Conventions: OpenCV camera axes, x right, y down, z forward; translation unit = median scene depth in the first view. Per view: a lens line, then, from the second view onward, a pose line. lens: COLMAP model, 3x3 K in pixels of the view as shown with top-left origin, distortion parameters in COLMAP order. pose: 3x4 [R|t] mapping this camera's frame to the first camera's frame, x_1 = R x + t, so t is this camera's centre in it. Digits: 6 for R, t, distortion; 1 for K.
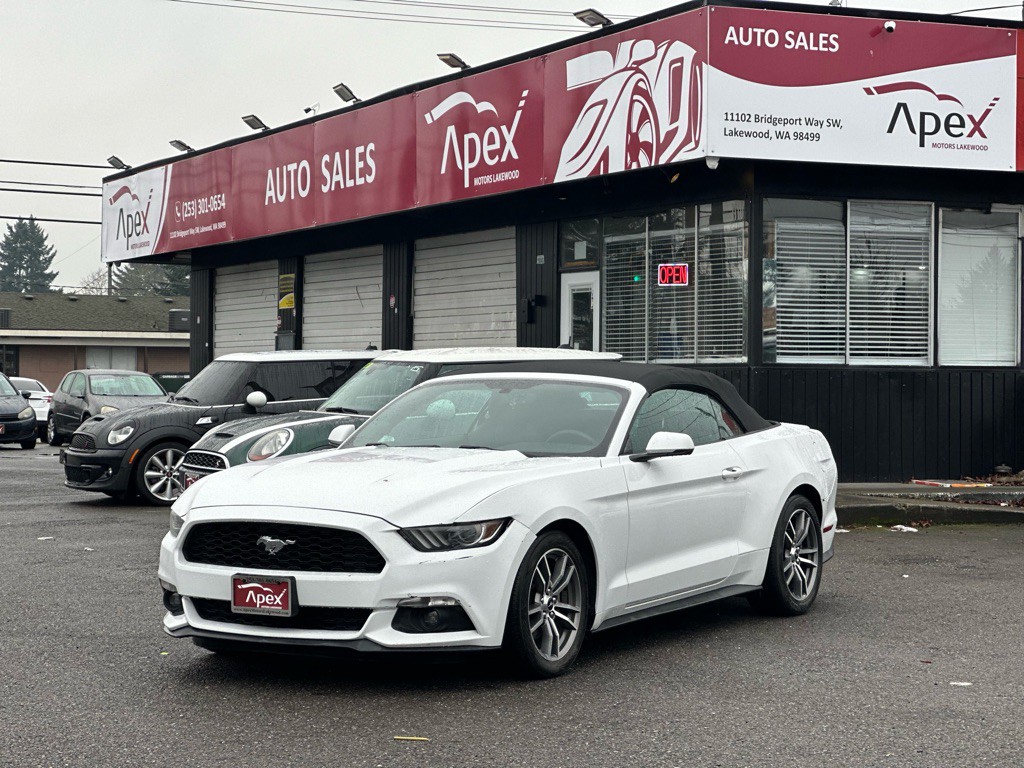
lens RADIAL K [[2214.4, 0, 408.1], [0, 2214.4, 384.3], [0, 0, 1]] dist [0.005166, 0.293166]
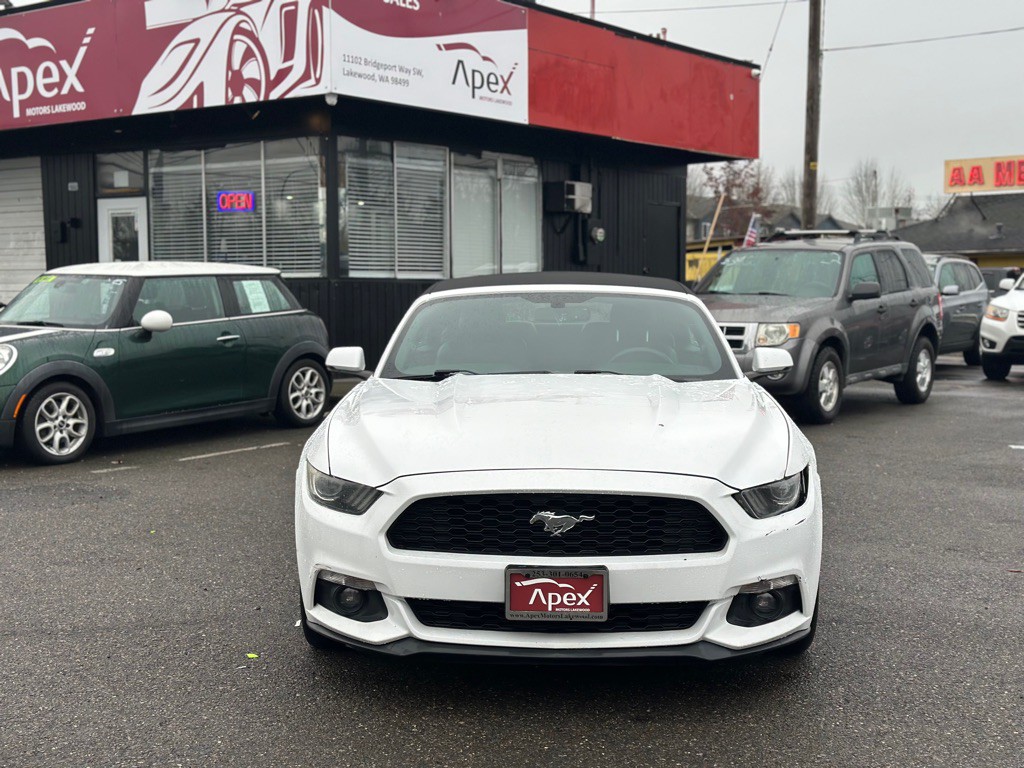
lens RADIAL K [[1491.2, 0, 580.5], [0, 1491.2, 431.9], [0, 0, 1]] dist [0.041121, 0.000160]
pose [[0.871324, -0.050066, 0.488147, -0.125321], [0.005090, 0.995650, 0.093032, -0.001157], [-0.490681, -0.078576, 0.867789, 0.246133]]
